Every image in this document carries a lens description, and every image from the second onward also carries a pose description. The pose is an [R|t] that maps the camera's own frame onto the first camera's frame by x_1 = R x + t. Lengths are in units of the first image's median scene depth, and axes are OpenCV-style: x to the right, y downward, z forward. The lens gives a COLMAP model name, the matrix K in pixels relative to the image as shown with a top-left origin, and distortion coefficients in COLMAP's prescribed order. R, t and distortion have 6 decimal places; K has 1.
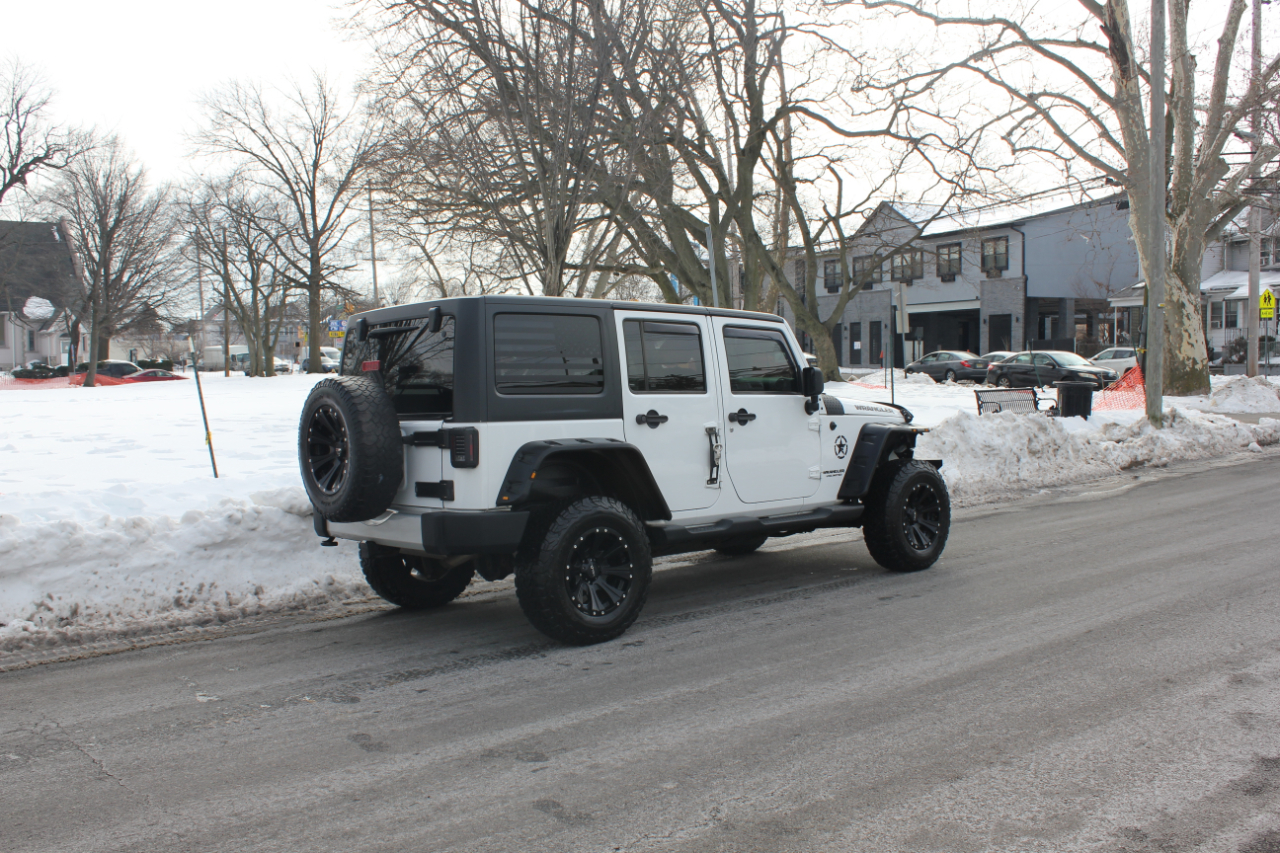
lens RADIAL K [[1160.1, 0, 647.9], [0, 1160.1, 430.5], [0, 0, 1]] dist [-0.108710, 0.000000]
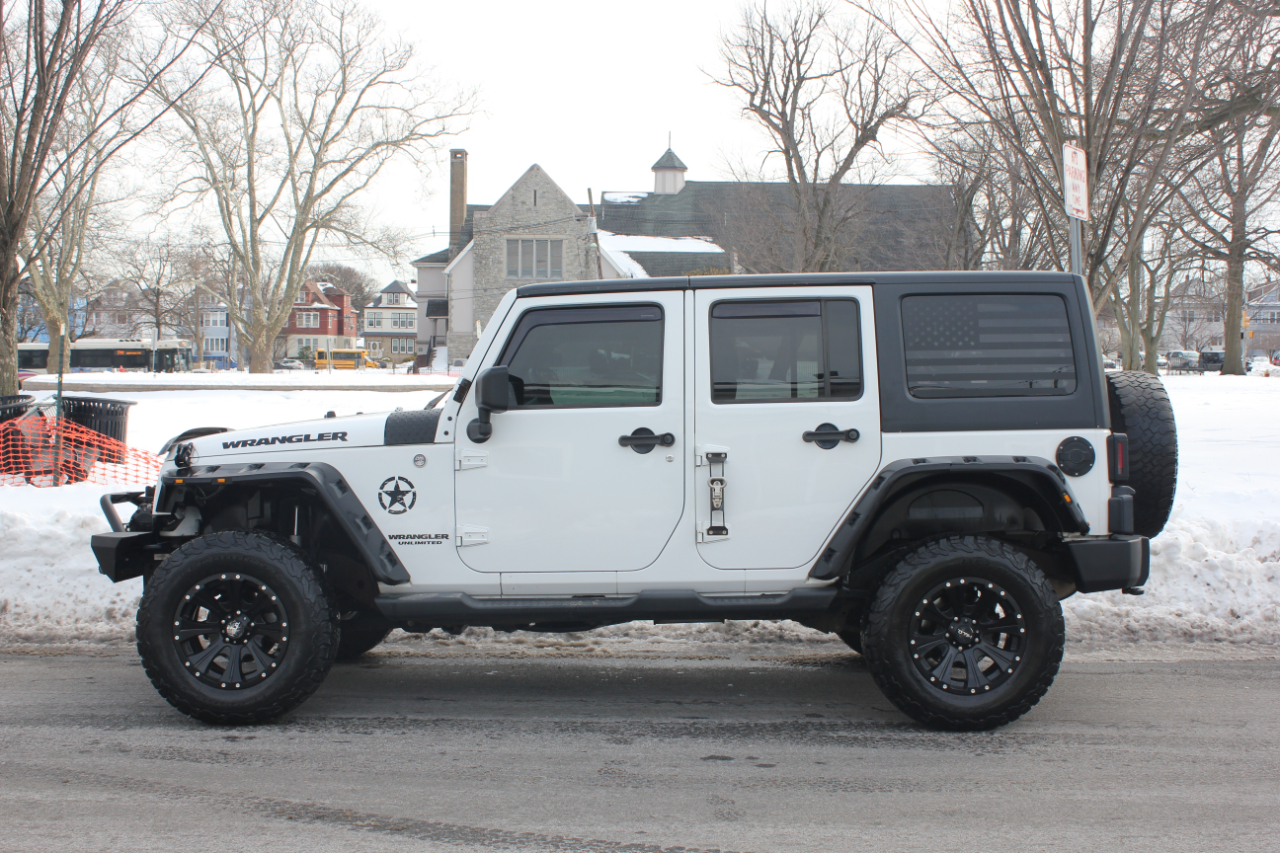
lens RADIAL K [[1512.7, 0, 649.9], [0, 1512.7, 433.8], [0, 0, 1]] dist [-0.061352, 0.000000]
pose [[0.748330, 0.048046, -0.661584, 0.243574], [-0.054383, 0.998460, 0.010998, -0.009861], [0.661094, 0.027749, 0.749790, 0.137957]]
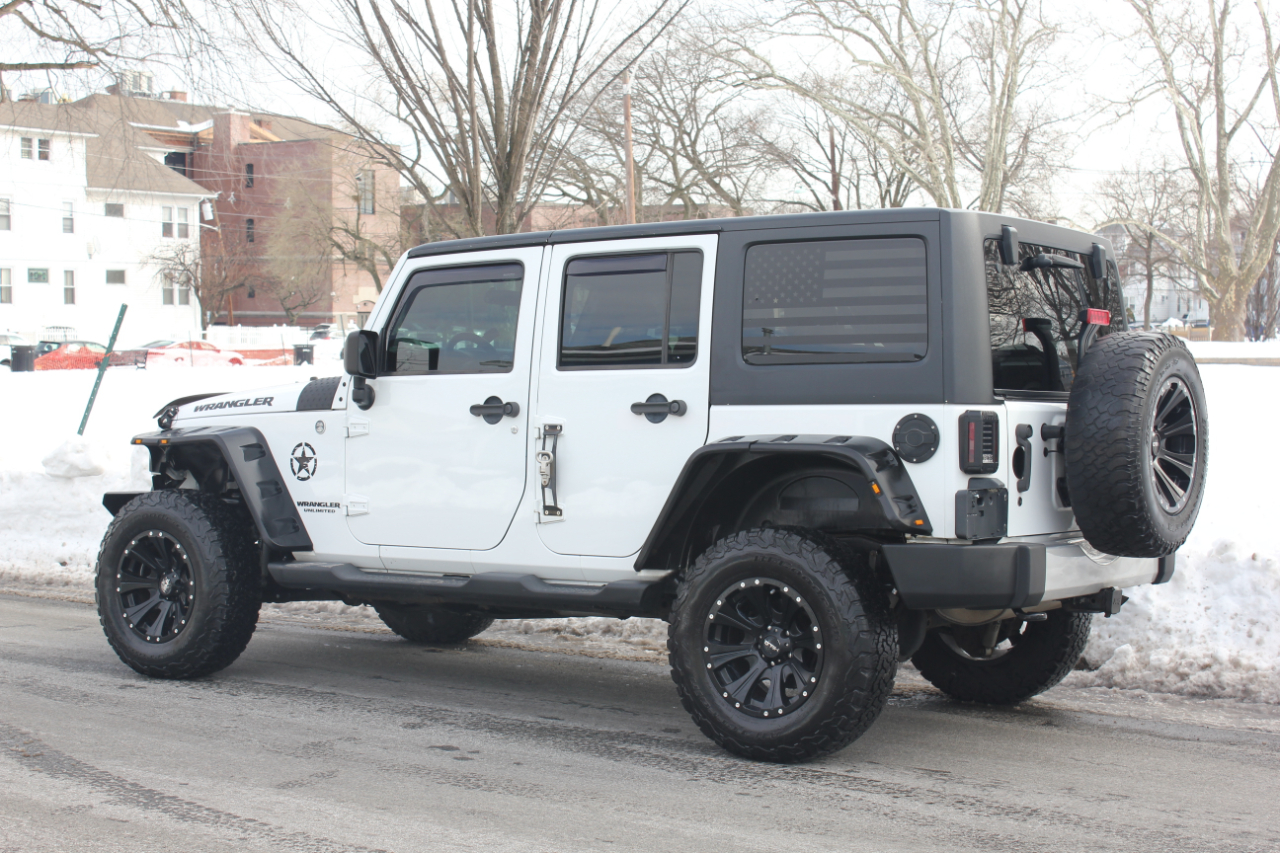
lens RADIAL K [[2042.9, 0, 644.9], [0, 2042.9, 434.6], [0, 0, 1]] dist [0.041211, 0.000000]
pose [[0.251338, 0.063738, -0.965799, 0.416729], [-0.059105, 0.996978, 0.050414, -0.021403], [0.966093, 0.044413, 0.254346, 0.296647]]
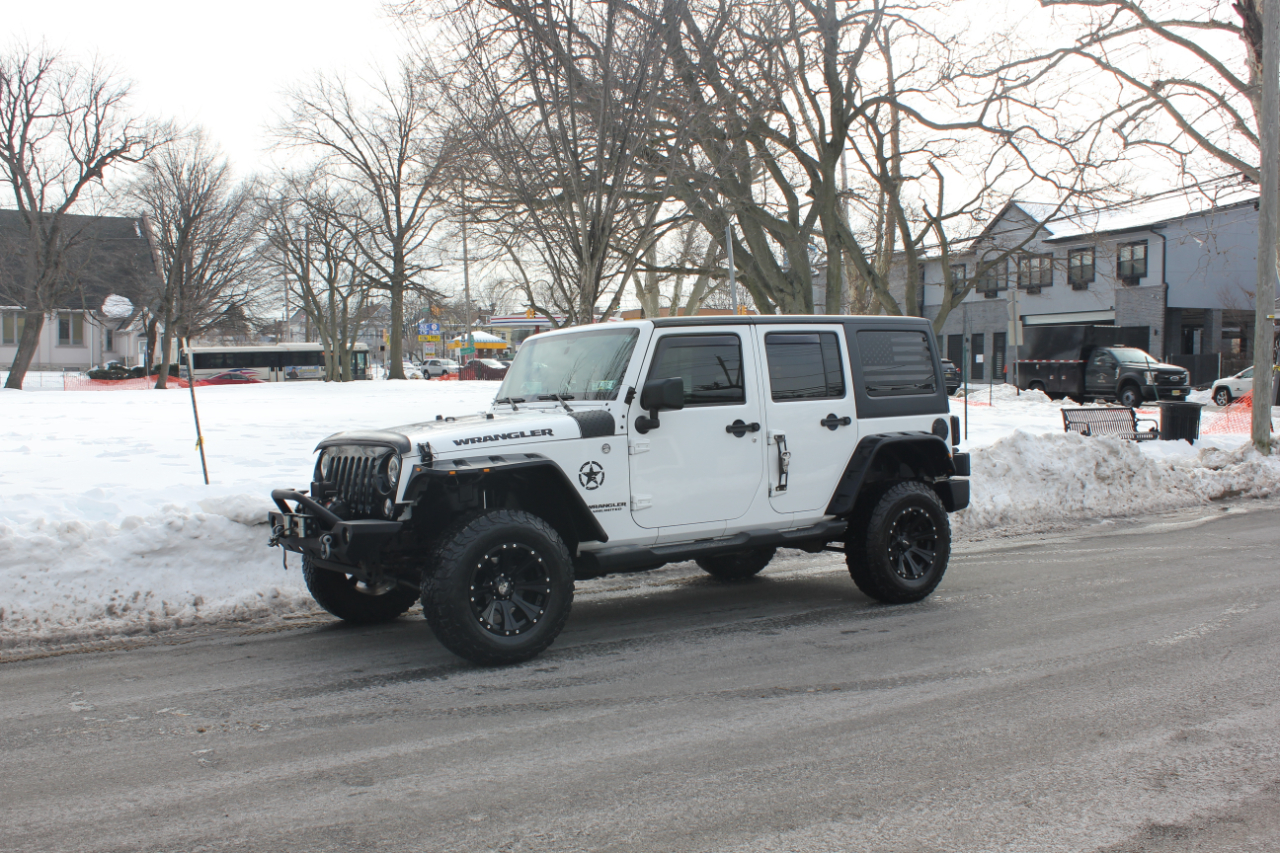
lens RADIAL K [[1251.3, 0, 653.4], [0, 1251.3, 429.3], [0, 0, 1]] dist [-0.090708, 0.000000]
pose [[0.995693, 0.019209, -0.090695, 0.048644], [-0.020478, 0.999705, -0.013079, 0.000535], [0.090417, 0.014880, 0.995793, 0.000578]]
